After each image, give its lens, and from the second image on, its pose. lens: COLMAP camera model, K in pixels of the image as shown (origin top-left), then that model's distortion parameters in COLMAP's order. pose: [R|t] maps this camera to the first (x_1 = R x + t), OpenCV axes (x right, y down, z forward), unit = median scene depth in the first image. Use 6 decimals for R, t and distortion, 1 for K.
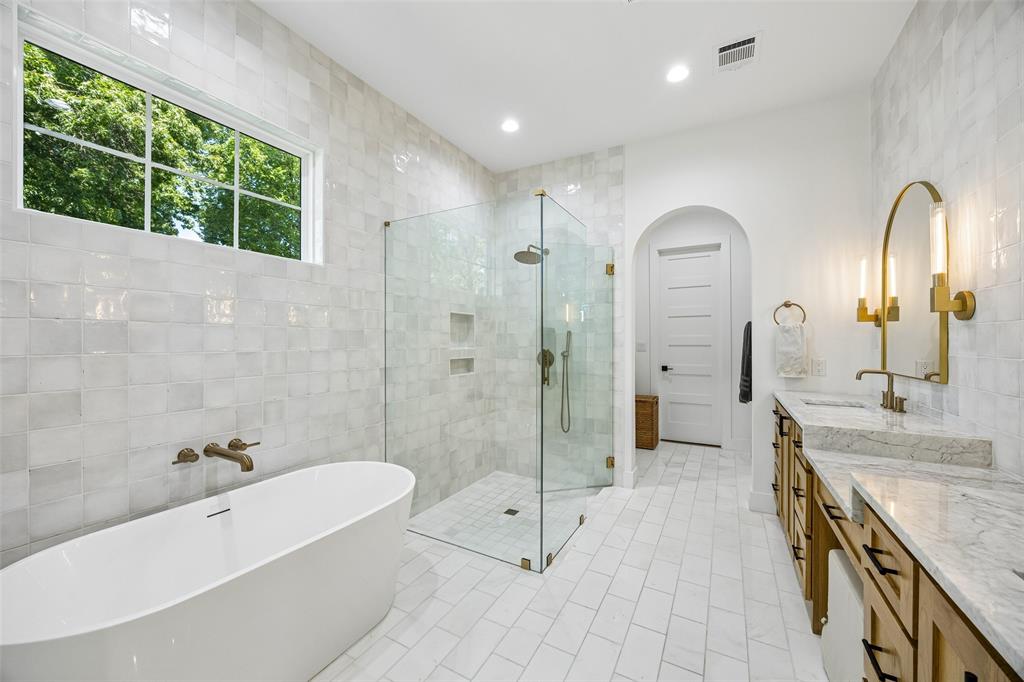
lens RADIAL K [[391.3, 0, 508.8], [0, 391.3, 340.3], [0, 0, 1]] dist [0.000039, -0.000442]
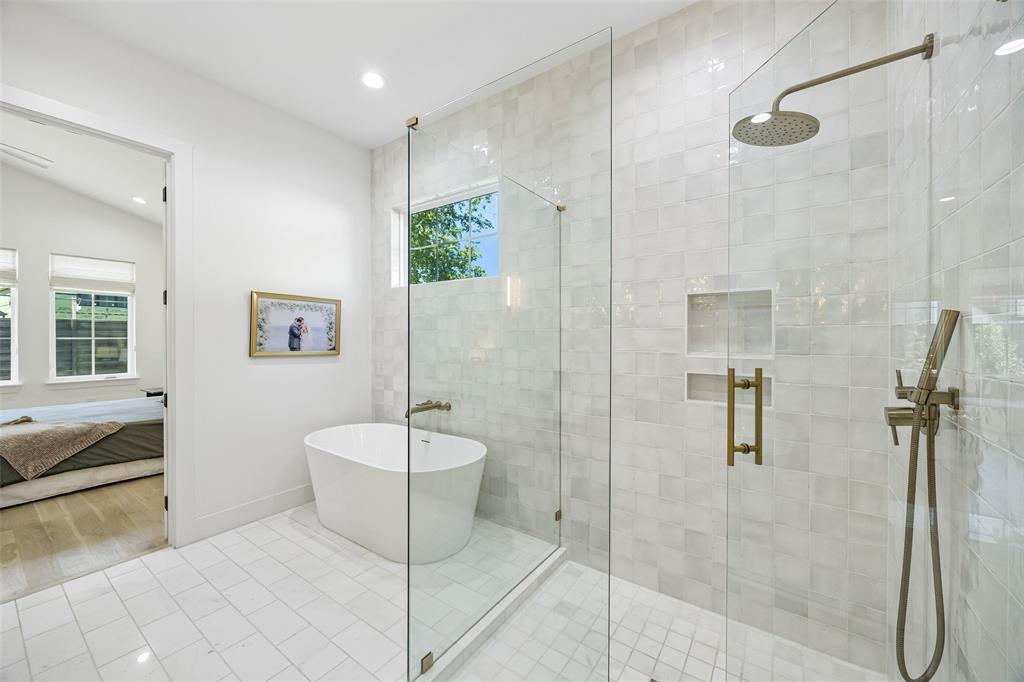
lens RADIAL K [[391.3, 0, 508.8], [0, 391.3, 340.3], [0, 0, 1]] dist [0.000039, -0.000442]
pose [[-0.106194, 0.008300, -0.994311, 0.591129], [-0.000515, 0.999965, 0.008402, -0.007976], [0.994345, 0.001405, -0.106186, 0.997813]]
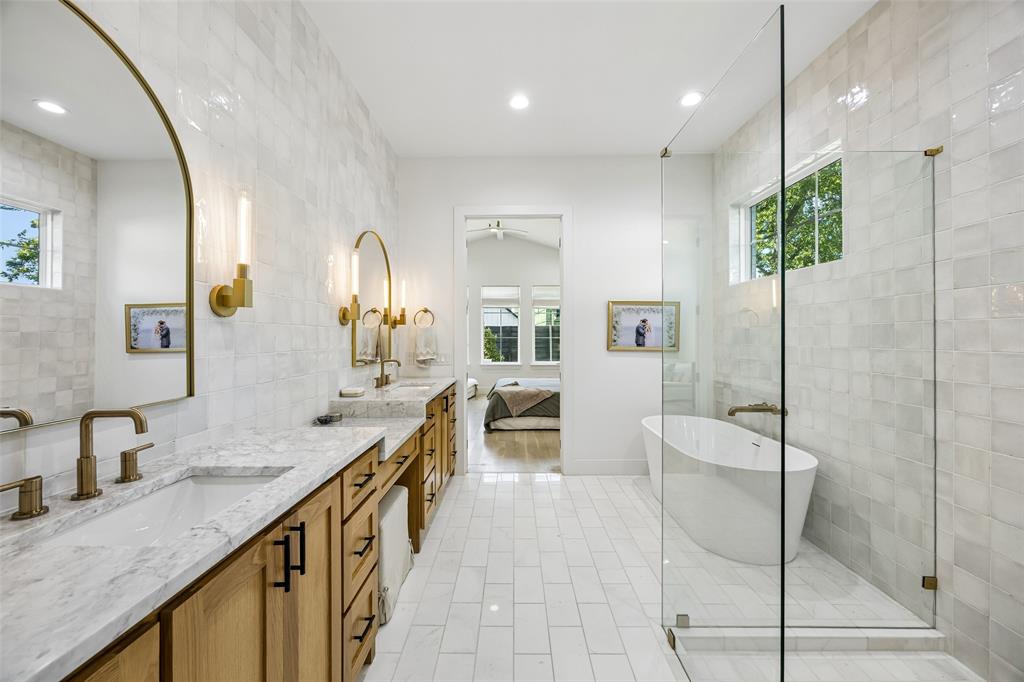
lens RADIAL K [[391.3, 0, 508.8], [0, 391.3, 340.3], [0, 0, 1]] dist [0.000039, -0.000442]
pose [[-0.877882, 0.004896, -0.478853, 0.599003], [0.001695, 0.999973, 0.007117, -0.000812], [0.478875, 0.005437, -0.877866, 1.248462]]
